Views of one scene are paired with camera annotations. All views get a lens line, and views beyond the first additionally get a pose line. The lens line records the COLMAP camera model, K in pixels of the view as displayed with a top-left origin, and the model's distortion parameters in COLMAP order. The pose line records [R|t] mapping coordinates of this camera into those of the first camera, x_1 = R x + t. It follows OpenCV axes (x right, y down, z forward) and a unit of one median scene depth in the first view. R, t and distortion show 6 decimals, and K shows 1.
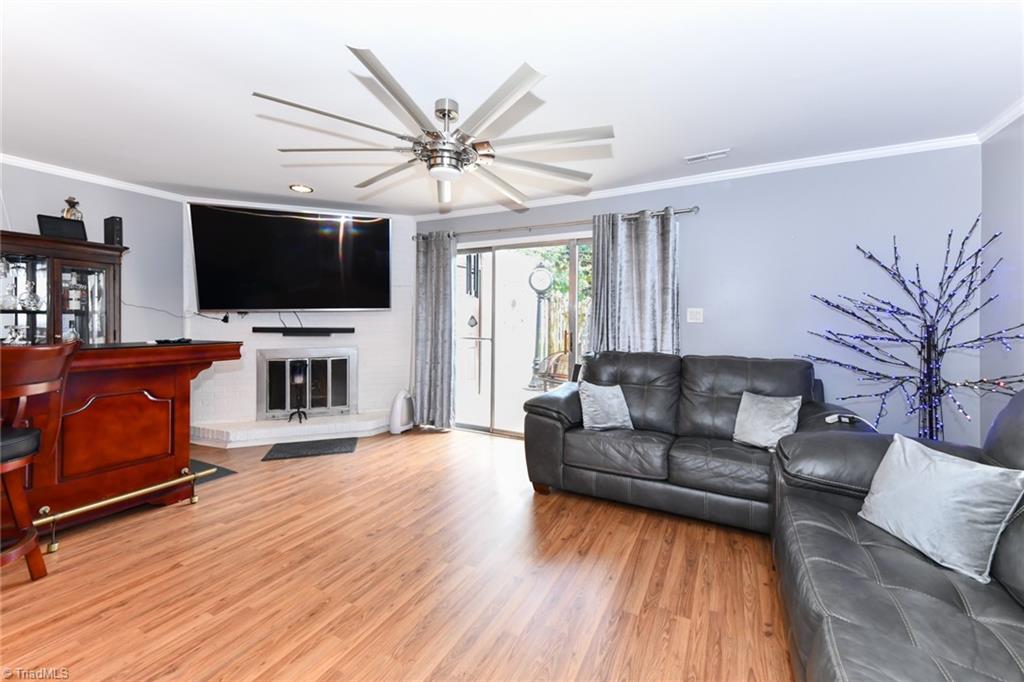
lens RADIAL K [[413.8, 0, 518.3], [0, 413.8, 320.6], [0, 0, 1]] dist [0.008978, -0.000386]
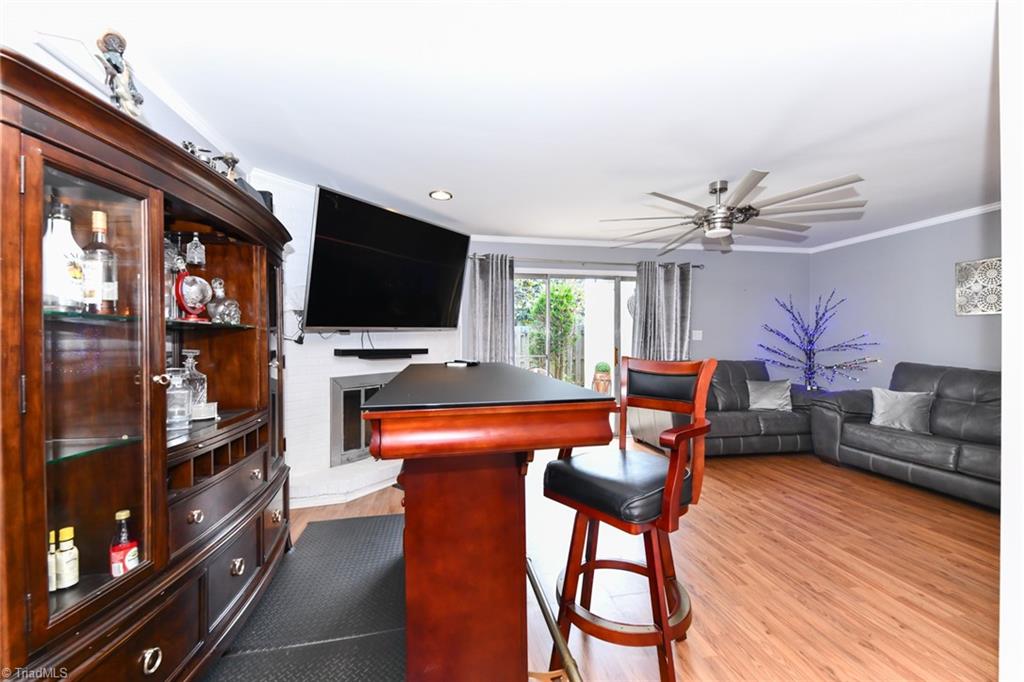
lens RADIAL K [[412.0, 0, 512.0], [0, 412.0, 341.0], [0, 0, 1]] dist [-0.001788, -0.000386]
pose [[0.799531, -0.006577, 0.600589, -1.240604], [0.008027, 0.999968, 0.000265, 0.002751], [-0.600572, 0.004609, 0.799558, 0.242125]]
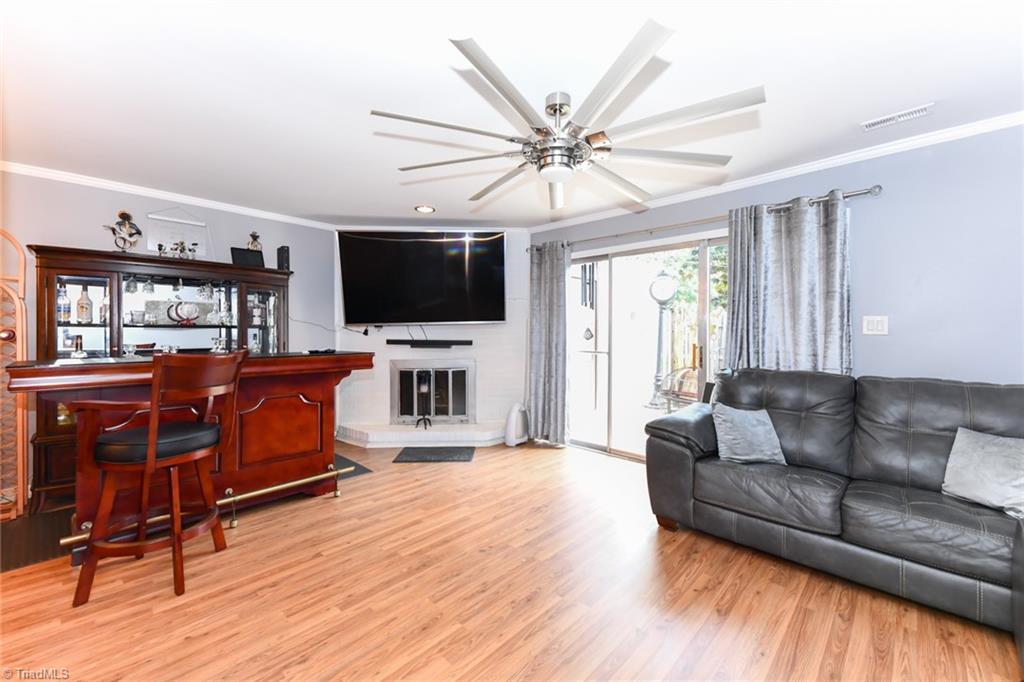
lens RADIAL K [[413.2, 0, 514.9], [0, 413.2, 332.9], [0, 0, 1]] dist [0.015925, -0.000499]
pose [[0.959057, -0.002947, -0.283198, -0.002886], [0.002502, 0.999995, -0.001934, 0.001889], [0.283203, 0.001146, 0.959059, 0.063976]]
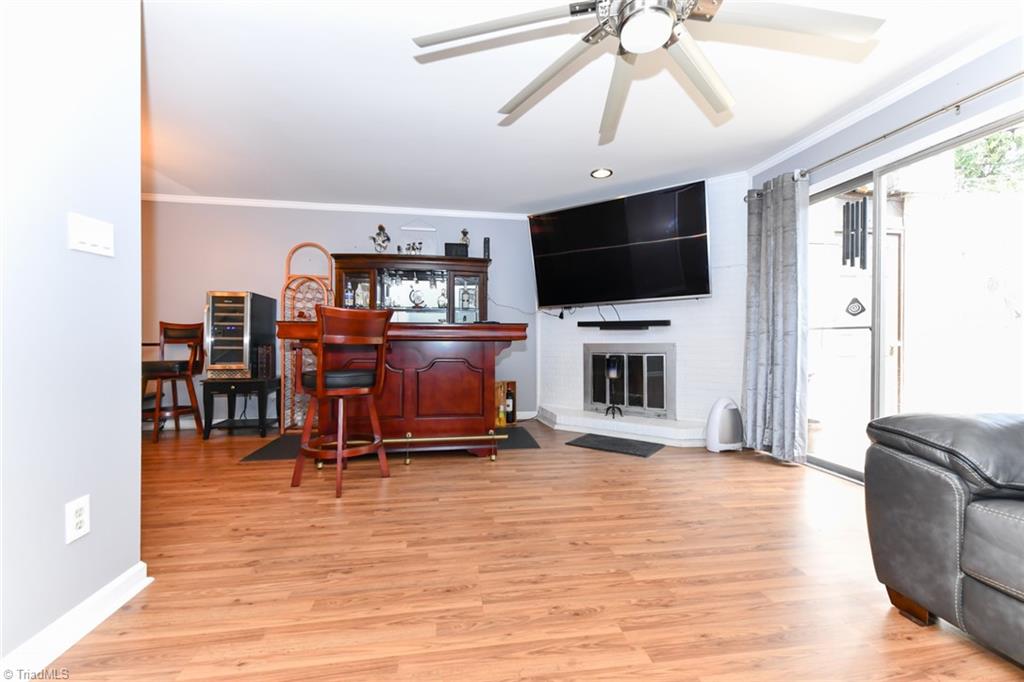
lens RADIAL K [[412.3, 0, 512.0], [0, 412.3, 341.0], [0, 0, 1]] dist [0.017292, -0.000439]
pose [[0.582677, -0.003814, -0.812695, 0.183241], [-0.002096, 0.999979, -0.006195, 0.105419], [0.812701, 0.005314, 0.582657, 0.352648]]
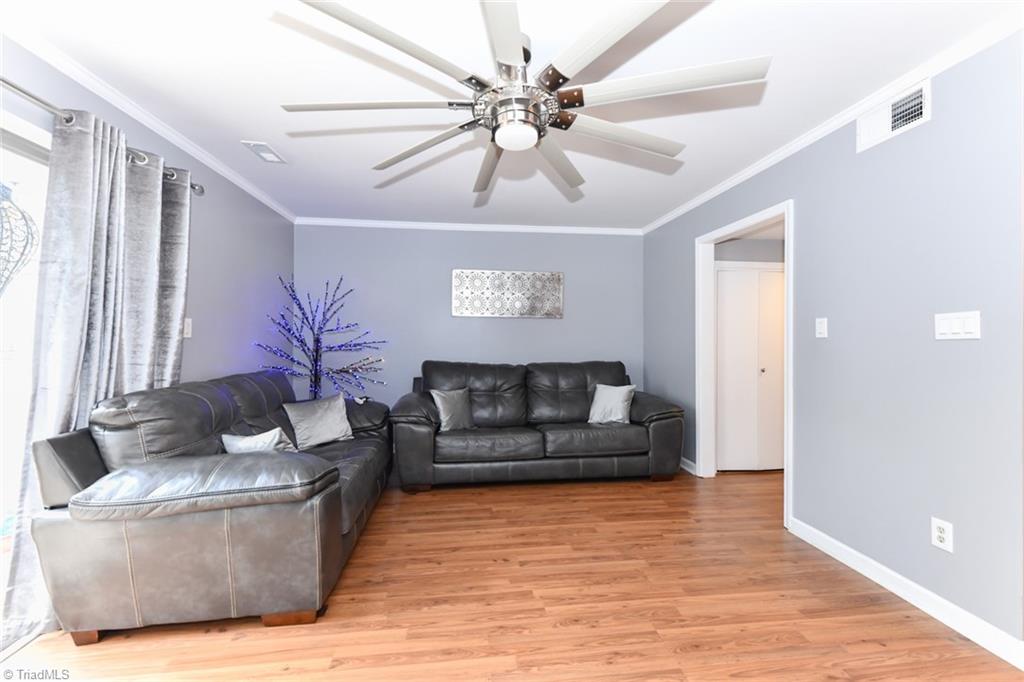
lens RADIAL K [[408.4, 0, 511.4], [0, 408.4, 337.5], [0, 0, 1]] dist [0.015770, -0.000227]
pose [[-0.556820, -0.007823, 0.830596, -0.618766], [-0.001028, 0.999961, 0.008729, -0.003215], [-0.830632, 0.004007, -0.556807, 1.117027]]
